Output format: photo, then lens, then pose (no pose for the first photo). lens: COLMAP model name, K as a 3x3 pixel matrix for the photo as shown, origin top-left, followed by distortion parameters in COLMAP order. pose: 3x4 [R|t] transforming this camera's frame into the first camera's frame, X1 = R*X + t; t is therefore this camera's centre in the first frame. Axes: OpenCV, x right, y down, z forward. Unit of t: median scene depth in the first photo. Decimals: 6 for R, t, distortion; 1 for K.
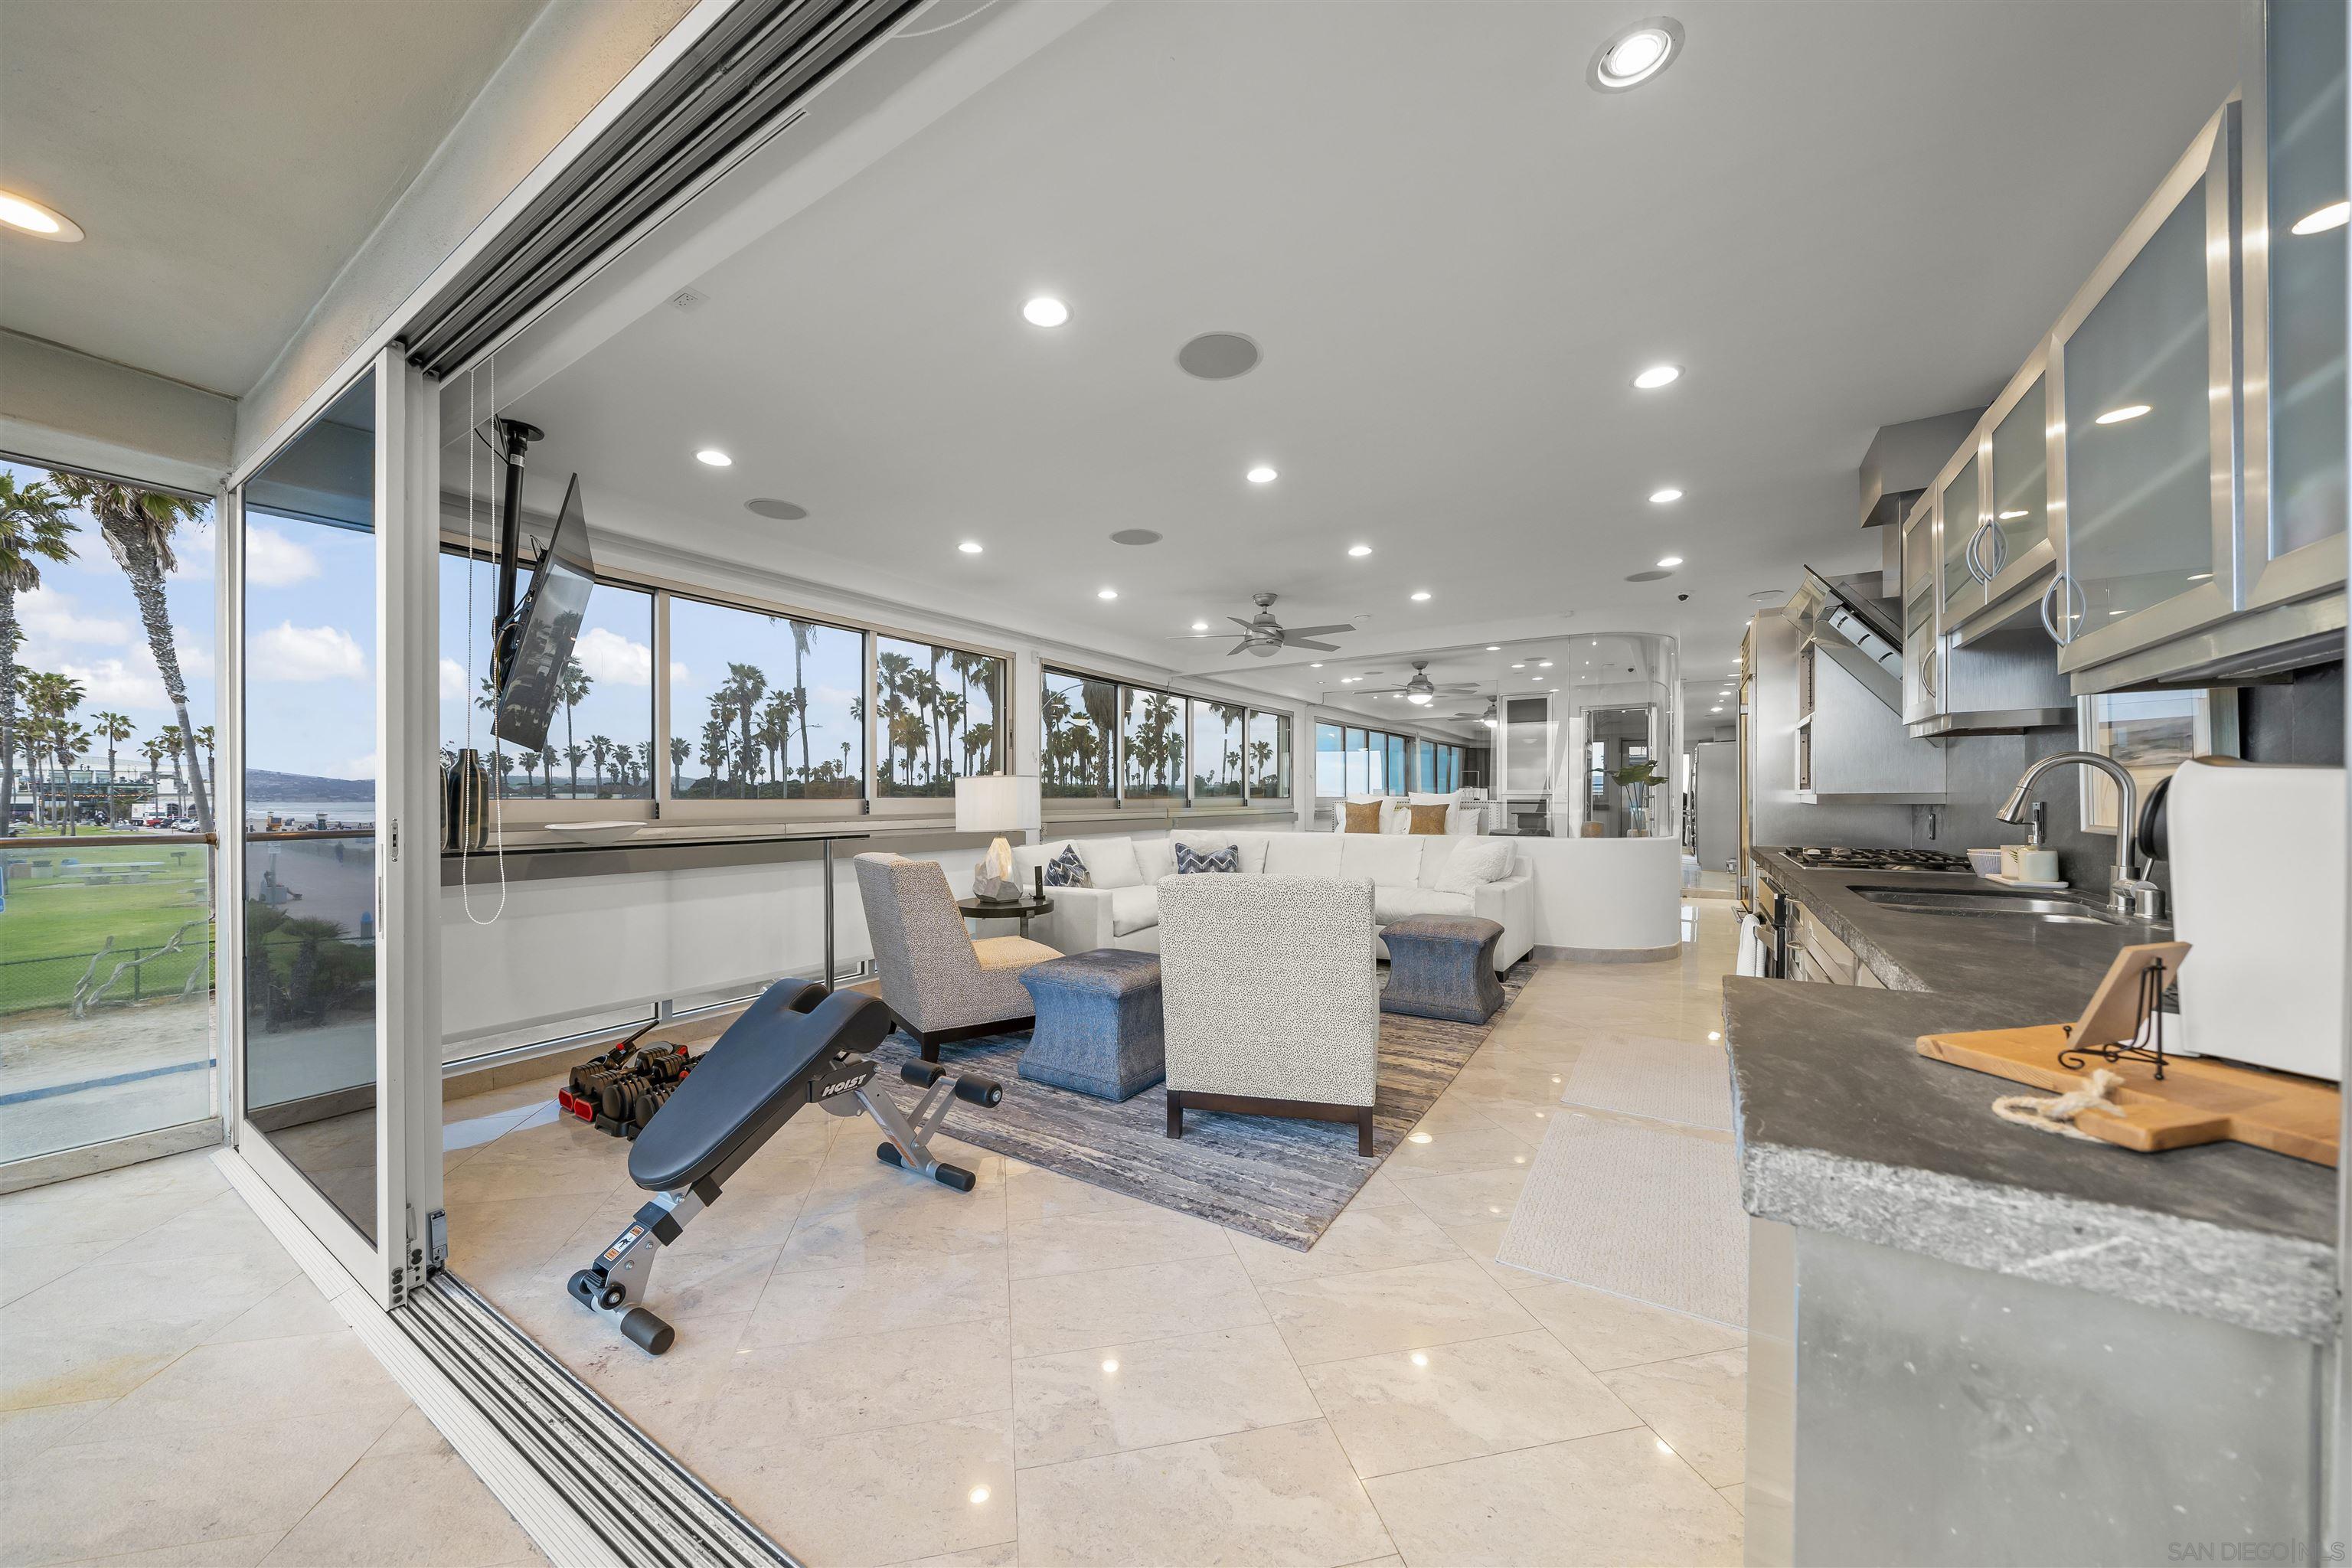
lens RADIAL K [[818.0, 0, 1150.4], [0, 818.0, 804.3], [0, 0, 1]] dist [-0.001240, -0.000013]
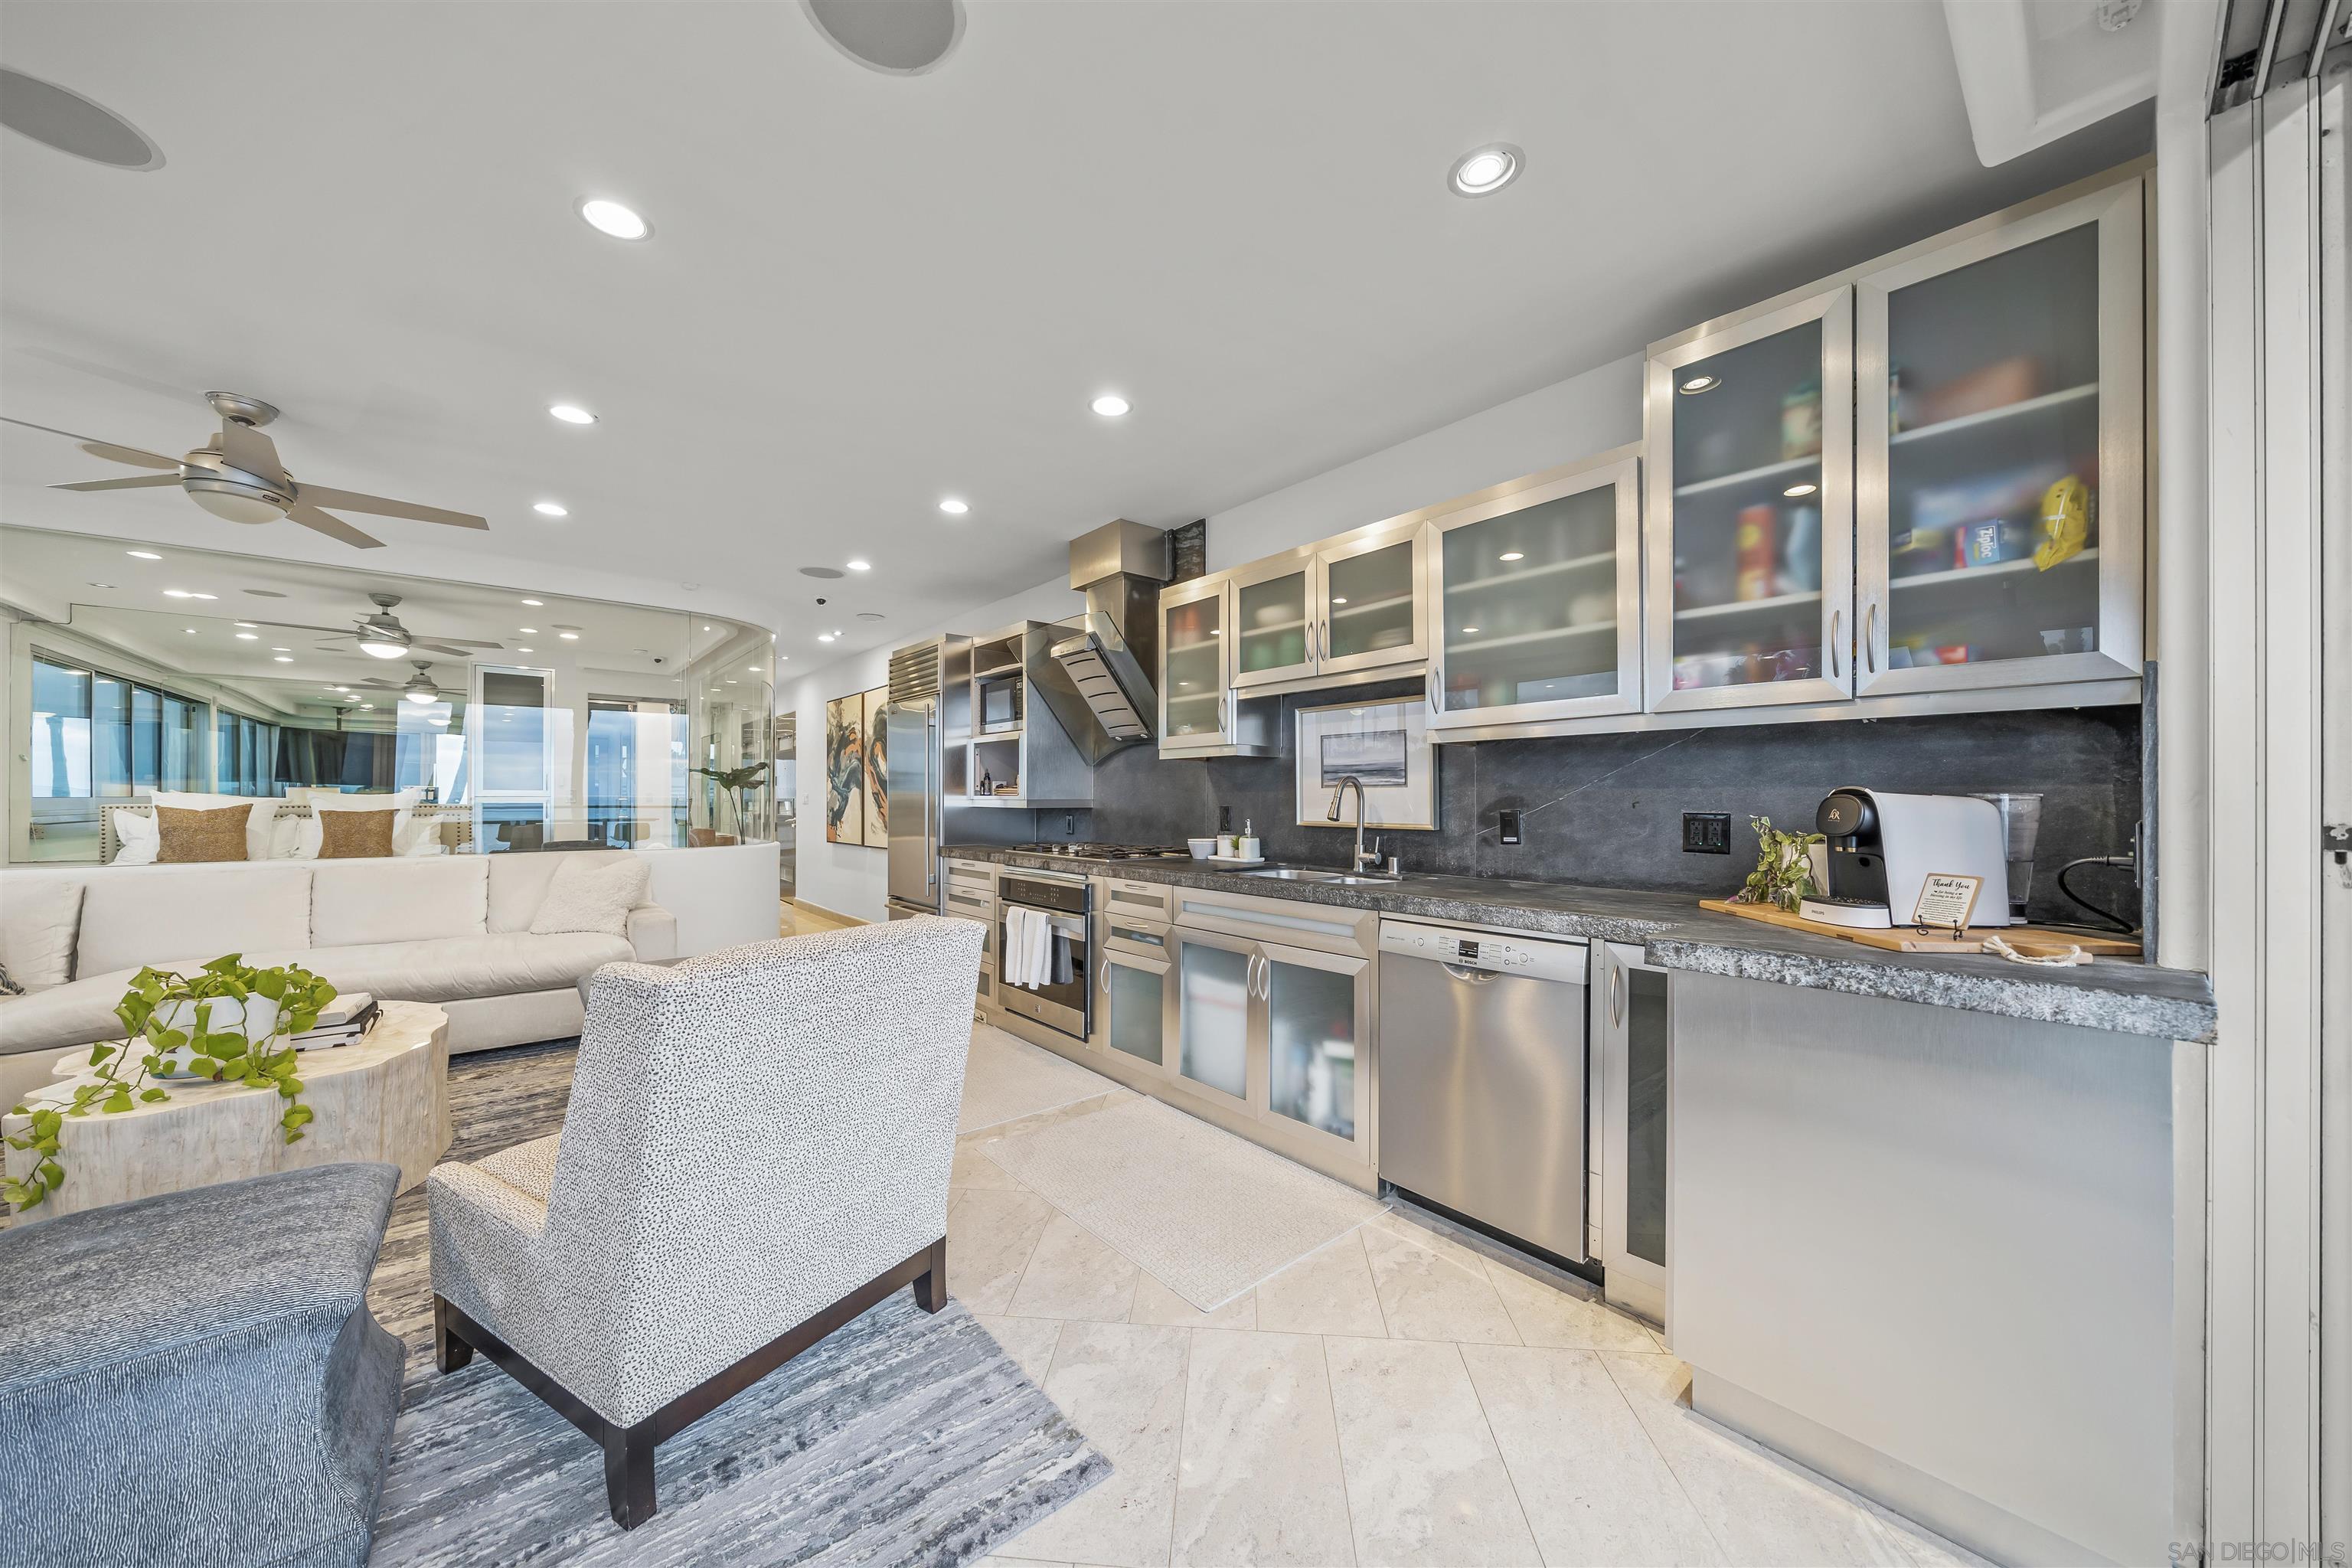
lens RADIAL K [[810.3, 0, 1173.9], [0, 810.3, 806.0], [0, 0, 1]] dist [-0.006822, 0.000103]
pose [[0.280800, -0.001853, 0.959765, -0.137197], [0.003603, 0.999993, 0.000877, -0.001696], [-0.959760, 0.003211, 0.280804, 0.238840]]
